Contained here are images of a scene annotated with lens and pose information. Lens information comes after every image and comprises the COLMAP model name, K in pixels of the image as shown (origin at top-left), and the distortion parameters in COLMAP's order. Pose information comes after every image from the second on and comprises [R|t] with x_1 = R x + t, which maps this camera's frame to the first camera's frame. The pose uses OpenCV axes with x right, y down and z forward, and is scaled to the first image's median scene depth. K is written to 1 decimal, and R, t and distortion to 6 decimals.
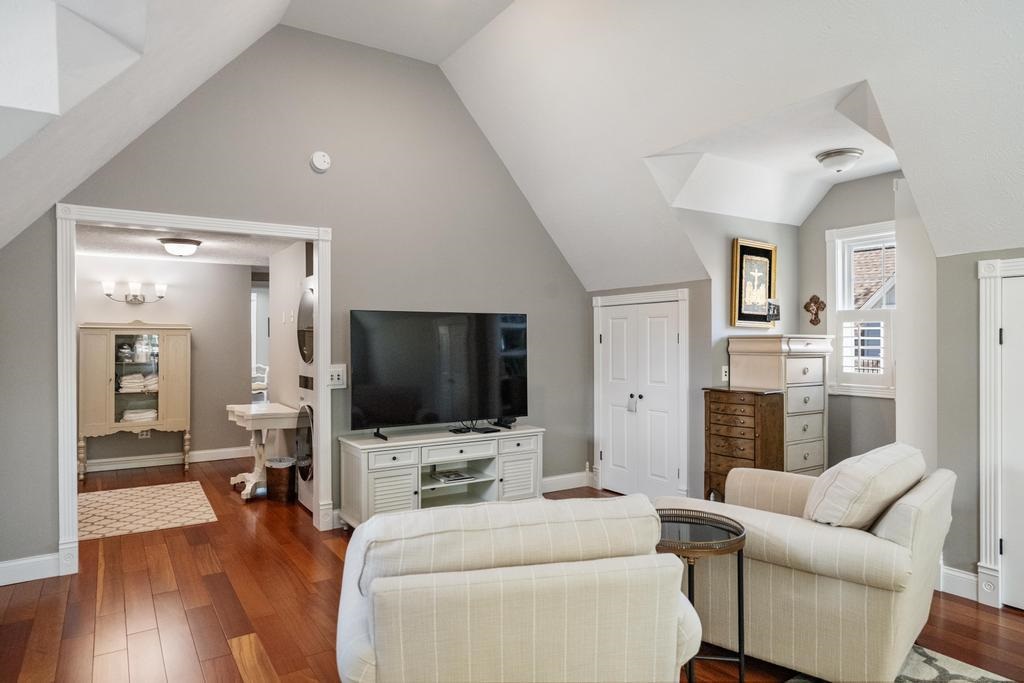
lens RADIAL K [[642.4, 0, 511.2], [0, 642.4, 342.0], [0, 0, 1]] dist [0.000320, 0.000089]
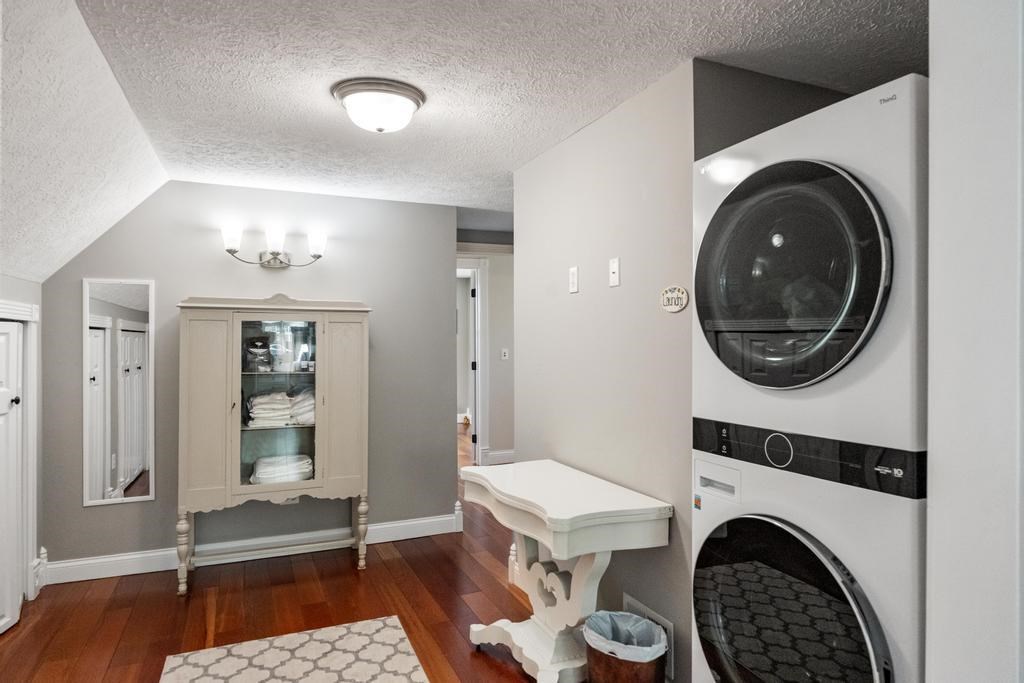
lens RADIAL K [[620.8, 0, 512.6], [0, 620.8, 341.0], [0, 0, 1]] dist [-0.002932, -0.000395]
pose [[0.989420, 0.004534, -0.145008, -0.308101], [-0.004648, 0.999989, -0.000449, 0.004515], [0.145004, 0.001118, 0.989430, 0.504633]]
